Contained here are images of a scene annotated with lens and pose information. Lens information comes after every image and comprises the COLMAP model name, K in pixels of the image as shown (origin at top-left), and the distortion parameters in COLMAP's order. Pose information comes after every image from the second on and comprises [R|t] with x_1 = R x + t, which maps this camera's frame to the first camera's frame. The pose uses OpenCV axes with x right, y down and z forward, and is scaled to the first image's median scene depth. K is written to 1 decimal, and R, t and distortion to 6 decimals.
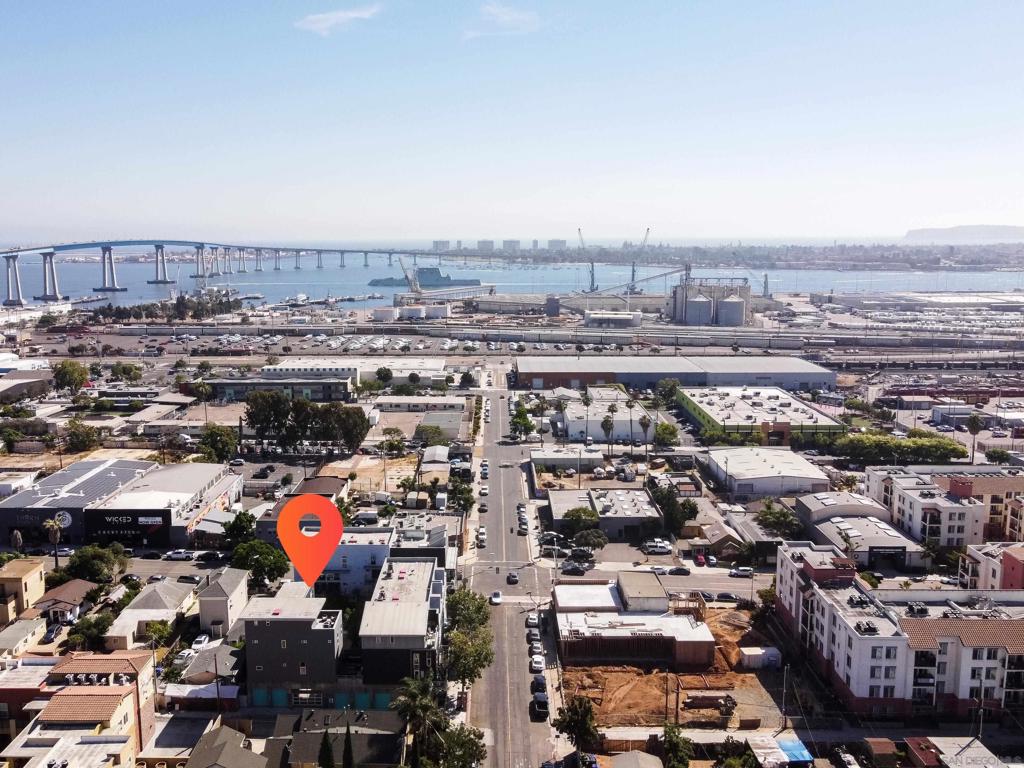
lens RADIAL K [[907.0, 0, 512.0], [0, 907.0, 384.0], [0, 0, 1]] dist [-0.011910, 0.018132]
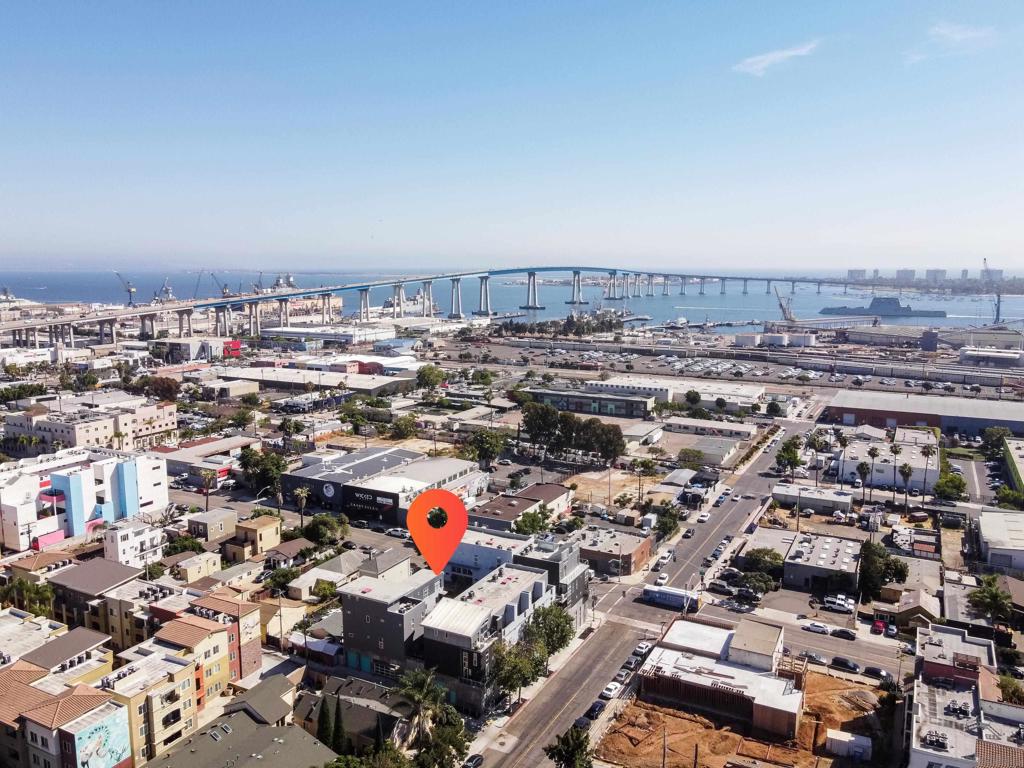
lens RADIAL K [[834.3, 0, 512.0], [0, 834.3, 384.0], [0, 0, 1]] dist [-0.001168, 0.015222]
pose [[0.884766, 0.073590, -0.460189, 0.182287], [-0.081914, 0.996638, 0.001886, -0.015396], [0.458781, 0.036028, 0.887819, 0.055146]]
